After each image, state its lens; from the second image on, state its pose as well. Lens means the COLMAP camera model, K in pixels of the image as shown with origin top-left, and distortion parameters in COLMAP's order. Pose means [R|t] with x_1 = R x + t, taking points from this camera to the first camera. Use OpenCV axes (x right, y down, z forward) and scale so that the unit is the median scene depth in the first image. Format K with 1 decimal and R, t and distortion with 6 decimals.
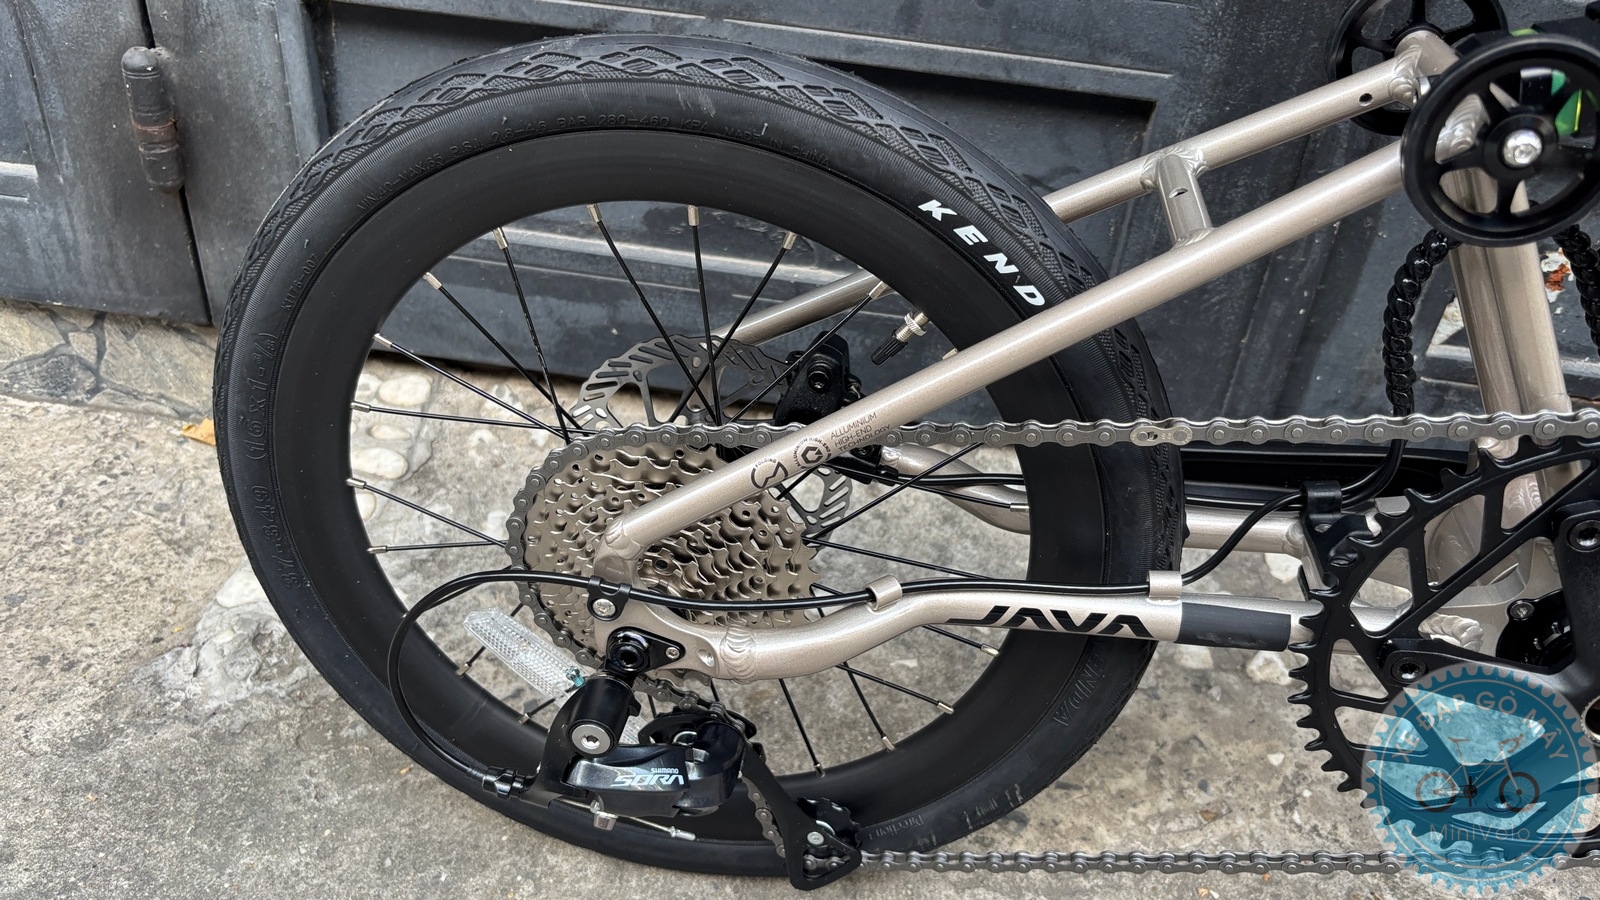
lens RADIAL K [[1221.8, 0, 794.4], [0, 1221.8, 448.8], [0, 0, 1]] dist [0.036915, -0.053781]
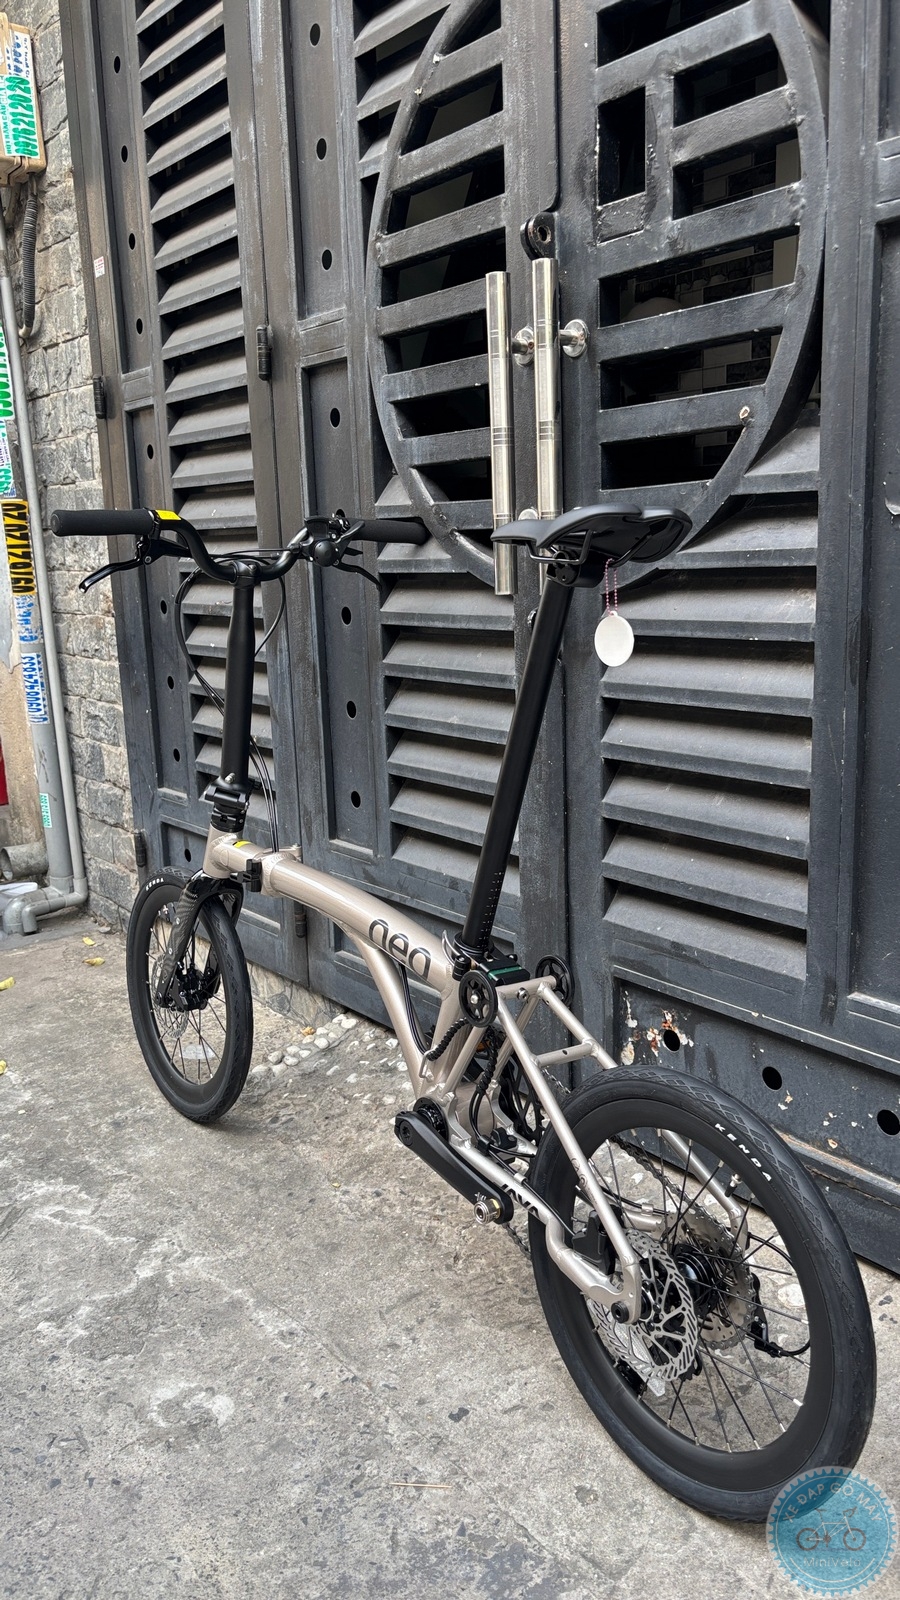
lens RADIAL K [[1221.8, 0, 448.8], [0, 1221.8, 800.1], [0, 0, 1]] dist [0.036915, -0.053781]
pose [[0.701614, 0.037404, -0.711575, 1.984948], [-0.327117, 0.904080, -0.275016, 0.199591], [0.633034, 0.425723, 0.646551, -0.890795]]
